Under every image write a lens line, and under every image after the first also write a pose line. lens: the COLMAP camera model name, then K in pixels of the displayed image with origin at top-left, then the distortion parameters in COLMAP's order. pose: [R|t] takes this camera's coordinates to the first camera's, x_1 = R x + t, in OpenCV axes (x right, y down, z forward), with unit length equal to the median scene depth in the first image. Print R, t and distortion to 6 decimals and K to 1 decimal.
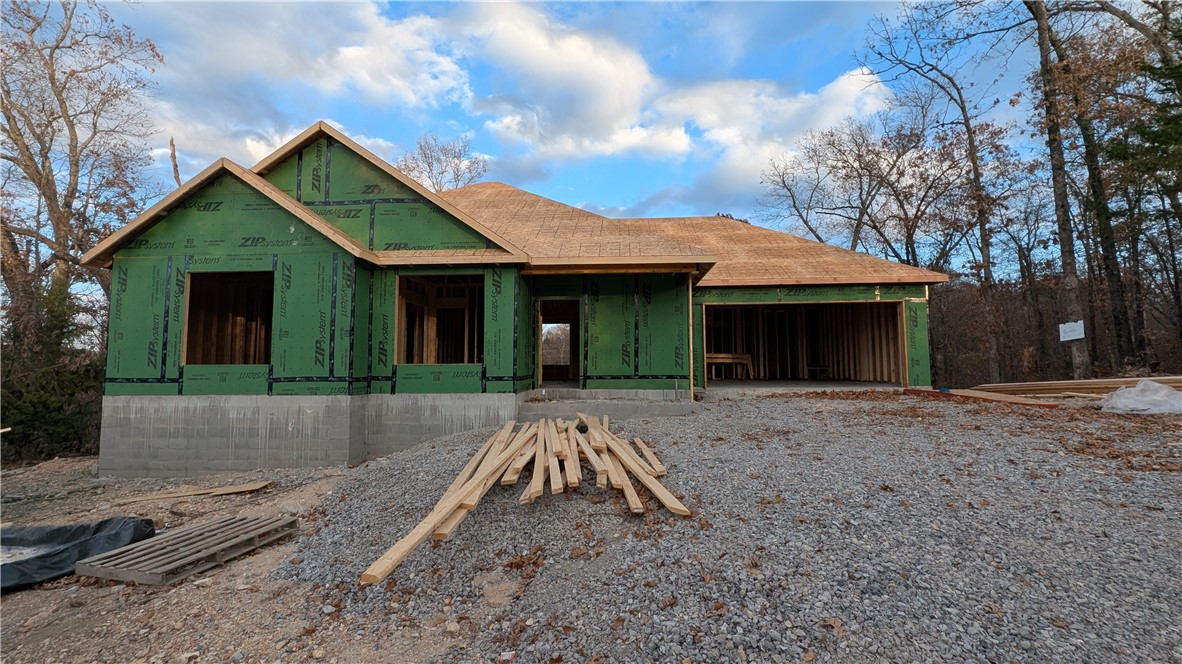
lens RADIAL K [[484.2, 0, 593.8], [0, 484.2, 331.5], [0, 0, 1]] dist [0.000913, -0.000523]
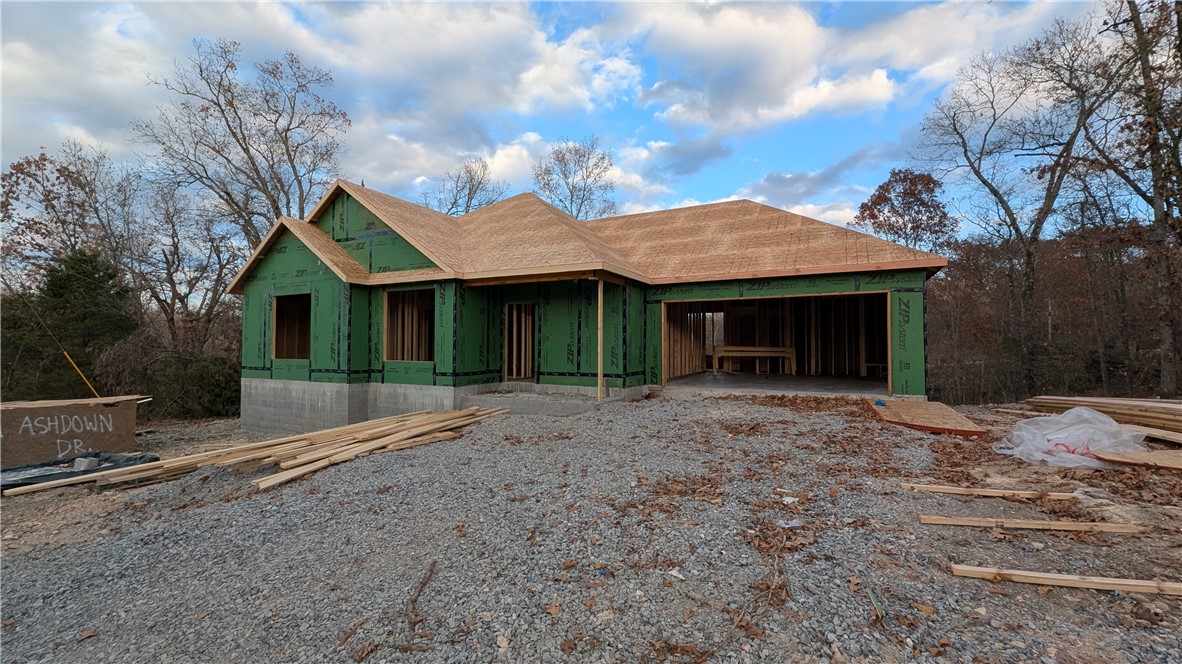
lens RADIAL K [[484.2, 0, 626.0], [0, 484.2, 318.3], [0, 0, 1]] dist [0.000913, -0.000523]
pose [[0.912461, -0.013235, -0.408950, 0.714257], [0.023391, 0.999529, 0.019842, -0.055908], [0.408494, -0.027670, 0.912341, 0.081508]]
